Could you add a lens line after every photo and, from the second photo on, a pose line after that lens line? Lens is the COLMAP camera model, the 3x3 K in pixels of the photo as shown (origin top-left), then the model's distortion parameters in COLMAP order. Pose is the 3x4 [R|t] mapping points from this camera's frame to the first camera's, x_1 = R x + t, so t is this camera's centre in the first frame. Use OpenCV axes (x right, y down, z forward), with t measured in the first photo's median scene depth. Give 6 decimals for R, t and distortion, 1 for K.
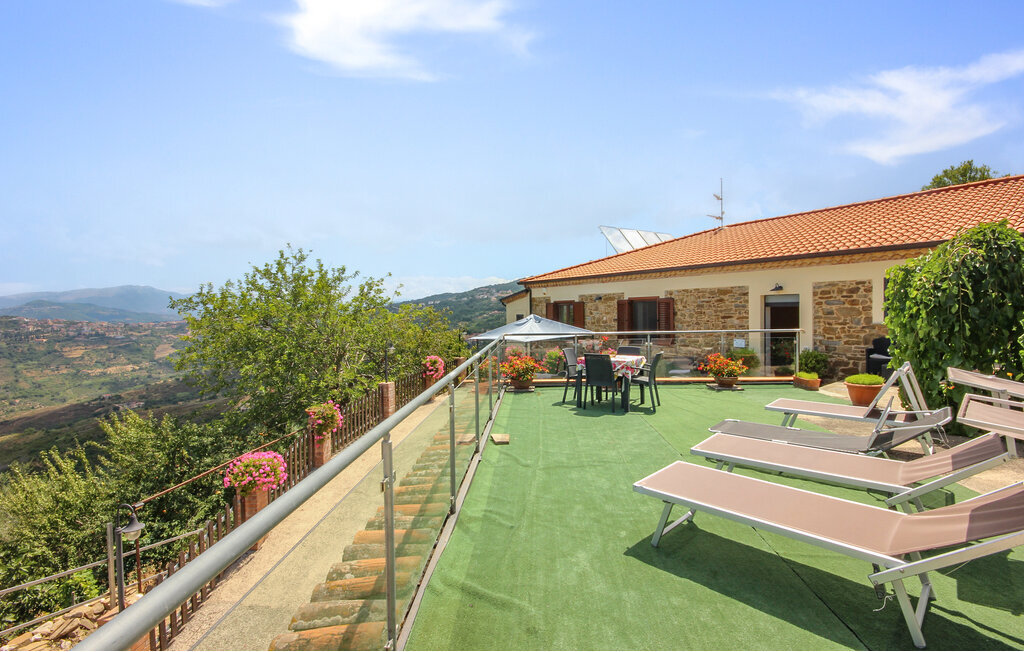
lens RADIAL K [[490.2, 0, 519.0], [0, 490.2, 310.8], [0, 0, 1]] dist [-0.002164, 0.000257]
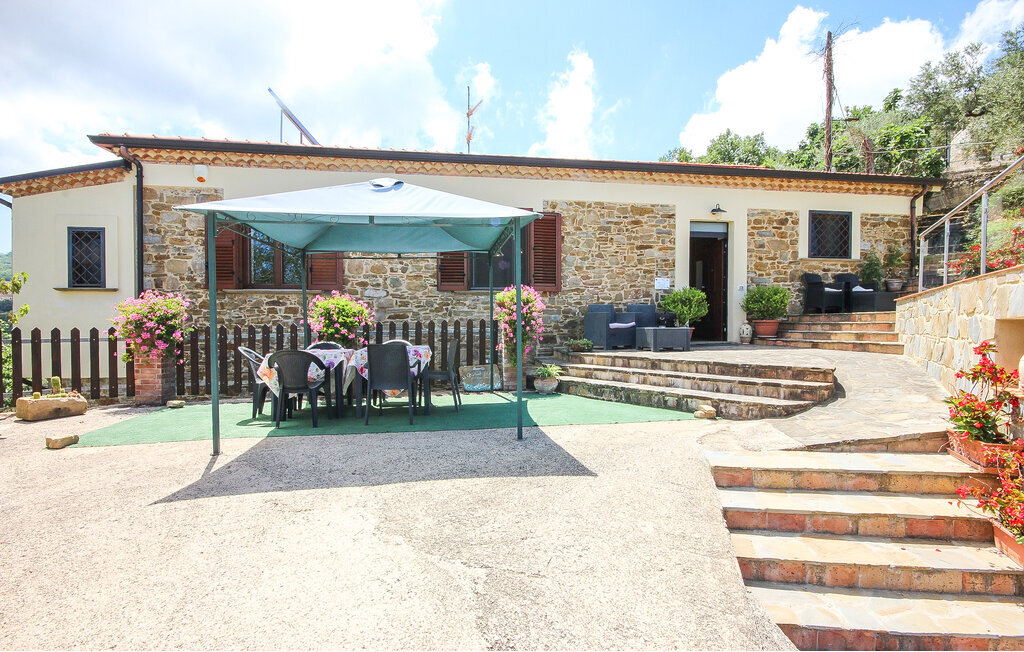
lens RADIAL K [[490.2, 0, 519.0], [0, 490.2, 310.8], [0, 0, 1]] dist [-0.002164, 0.000257]
pose [[0.464585, -0.005931, 0.885509, -0.288421], [-0.017195, 0.999729, 0.015718, 0.098948], [-0.885361, -0.022529, 0.464357, 0.857199]]
